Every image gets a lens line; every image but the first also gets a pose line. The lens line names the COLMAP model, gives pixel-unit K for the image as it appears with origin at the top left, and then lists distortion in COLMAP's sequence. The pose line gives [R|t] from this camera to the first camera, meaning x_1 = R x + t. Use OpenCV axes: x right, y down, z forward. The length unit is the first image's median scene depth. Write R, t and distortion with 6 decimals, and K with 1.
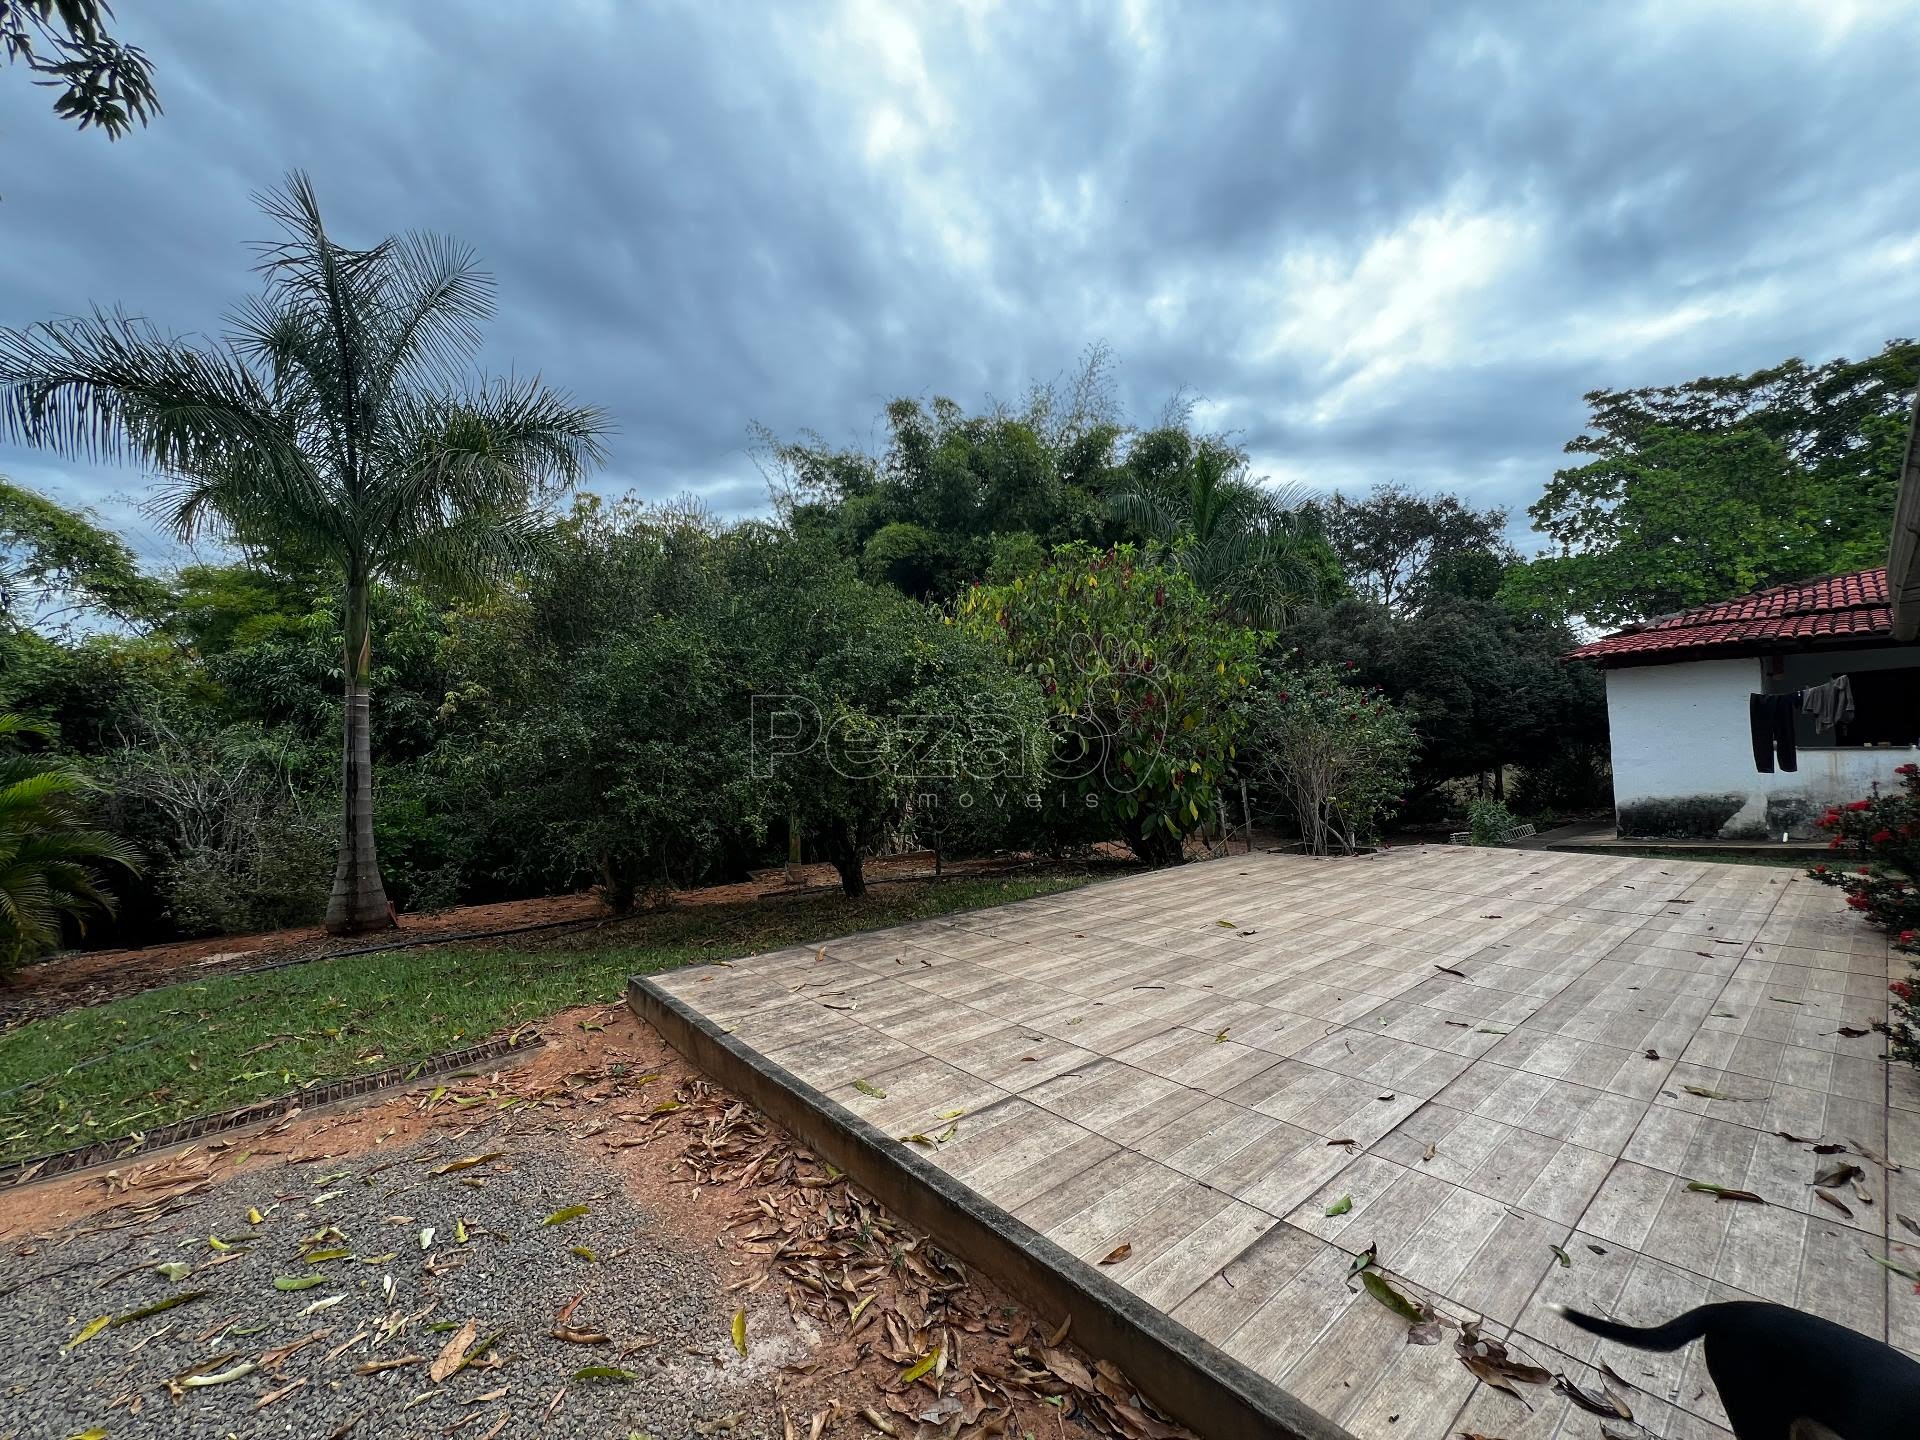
lens RADIAL K [[774.8, 0, 951.6], [0, 774.8, 729.0], [0, 0, 1]] dist [0.003745, -0.000685]
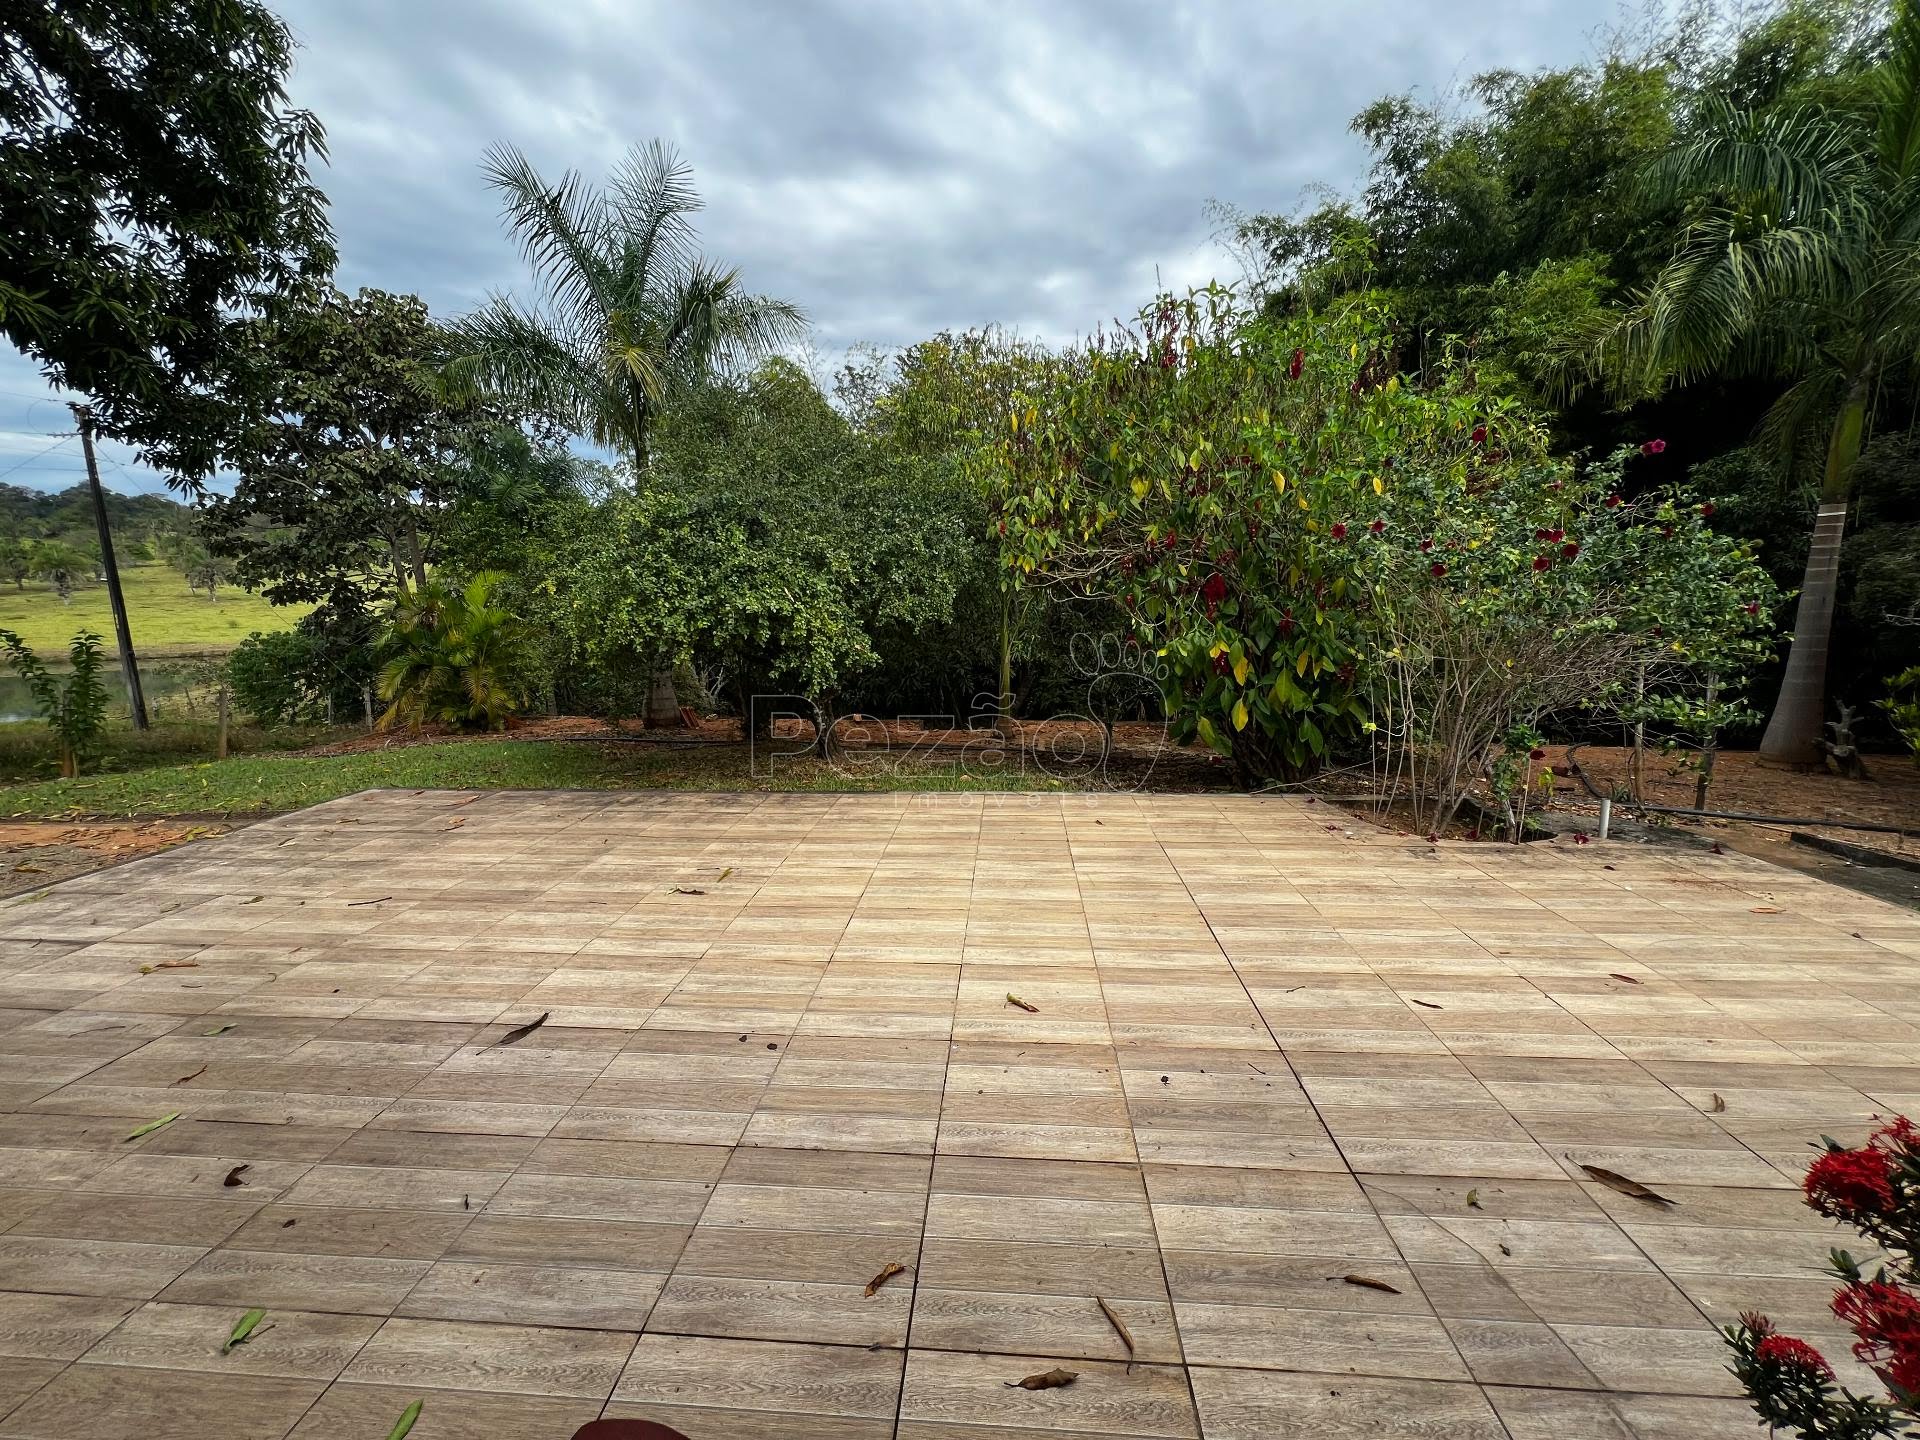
lens RADIAL K [[774.8, 0, 953.7], [0, 774.8, 718.7], [0, 0, 1]] dist [0.003745, -0.000685]
pose [[0.720798, 0.126924, -0.681425, 1.306934], [0.006628, 0.981785, 0.189881, -0.036185], [0.693113, -0.141383, 0.706828, 0.870086]]
